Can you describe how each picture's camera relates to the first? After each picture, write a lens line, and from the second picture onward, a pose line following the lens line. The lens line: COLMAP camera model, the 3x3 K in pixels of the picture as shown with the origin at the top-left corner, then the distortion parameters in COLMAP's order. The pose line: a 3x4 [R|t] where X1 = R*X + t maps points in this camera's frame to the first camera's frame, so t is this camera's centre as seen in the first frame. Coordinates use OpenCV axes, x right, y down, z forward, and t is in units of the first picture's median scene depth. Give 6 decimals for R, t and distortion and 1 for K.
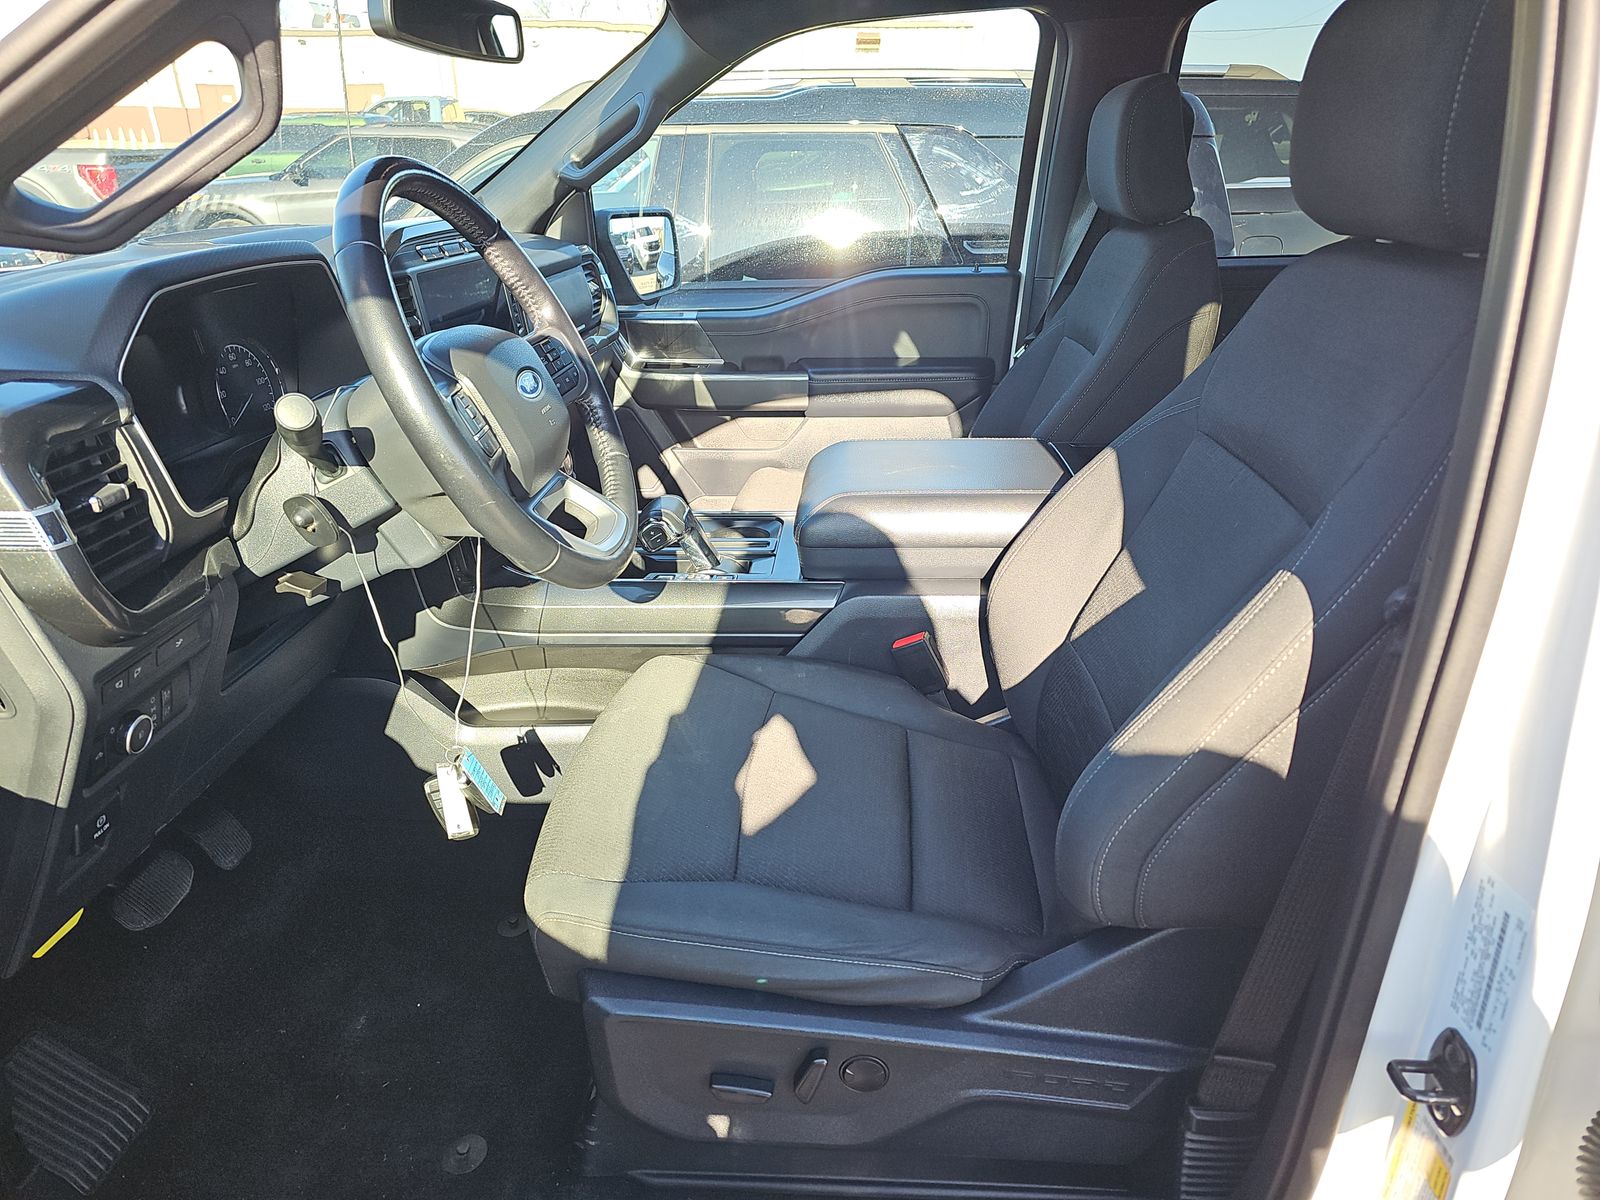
lens RADIAL K [[1051.1, 0, 790.0], [0, 1051.1, 619.4], [0, 0, 1]] dist [0.099913, -0.110139]
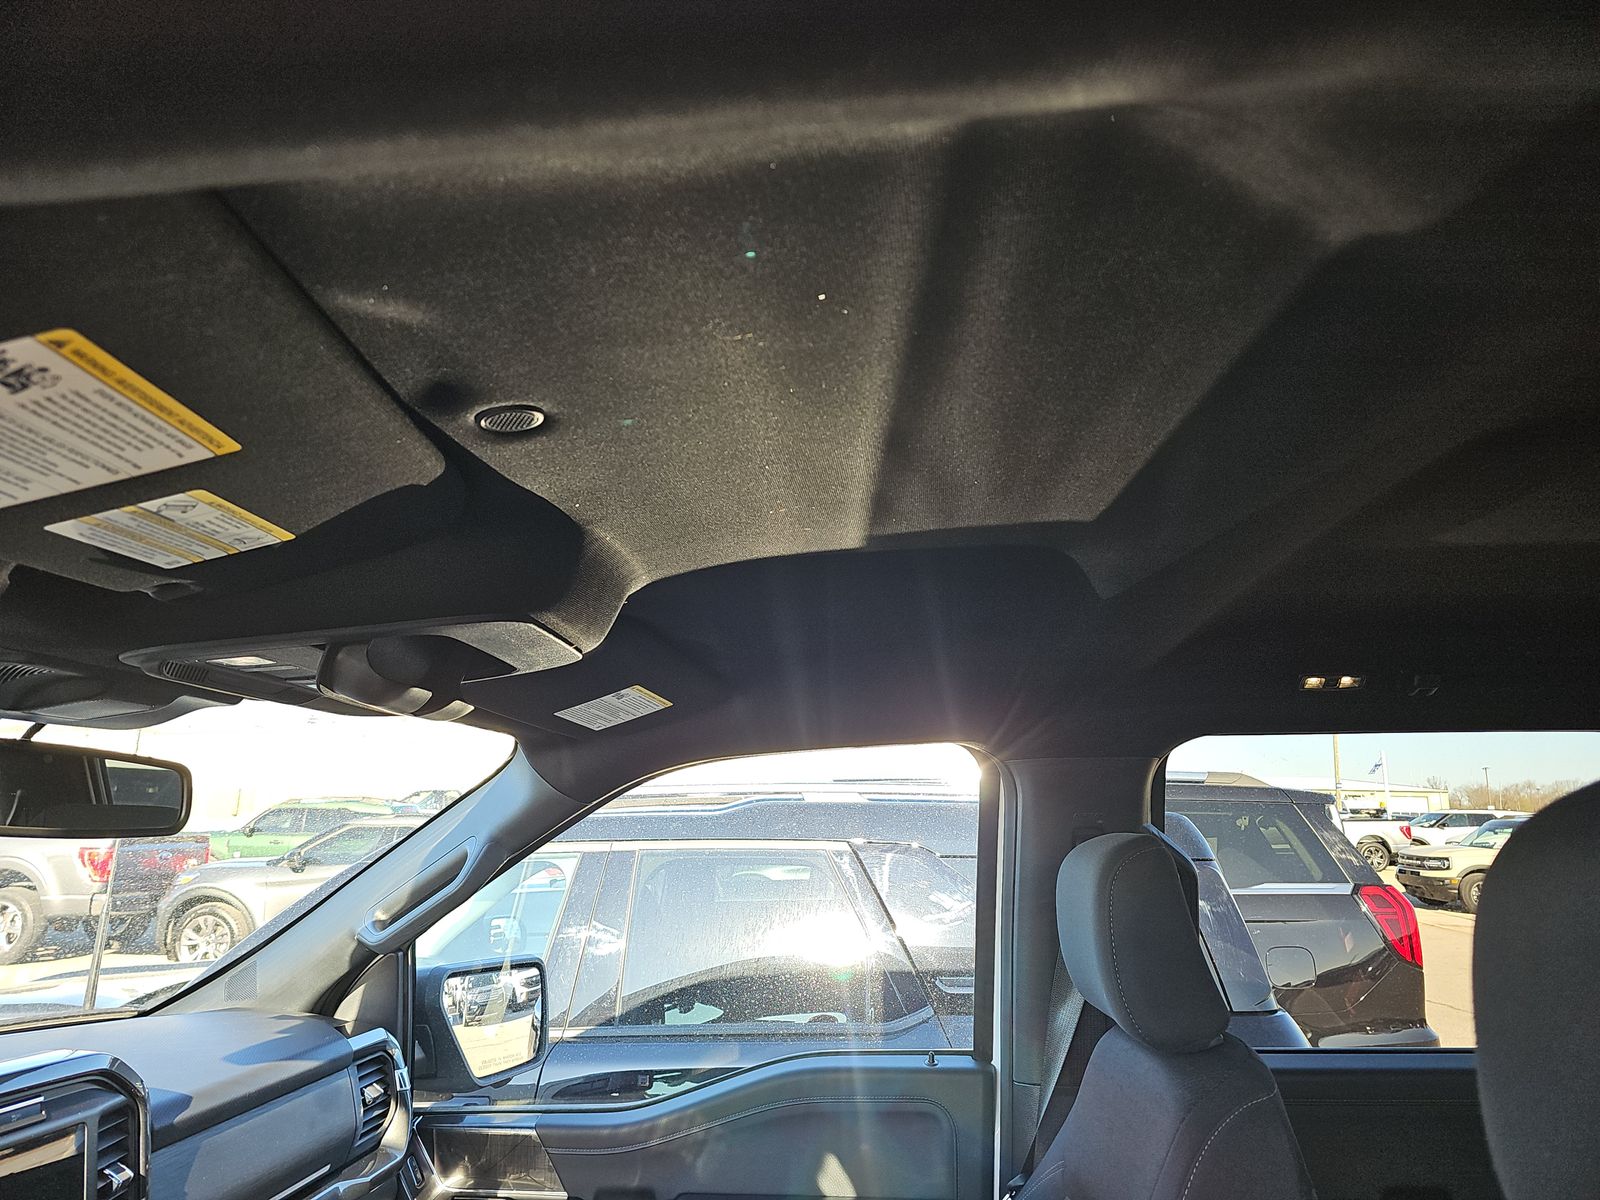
lens RADIAL K [[1133.5, 0, 802.0], [0, 1133.5, 592.4], [0, 0, 1]] dist [-0.005909, -0.000845]
pose [[0.999895, -0.004369, 0.013851, 0.079301], [0.011641, 0.811393, -0.584385, -0.141173], [-0.008685, 0.584484, 0.811359, 0.212049]]
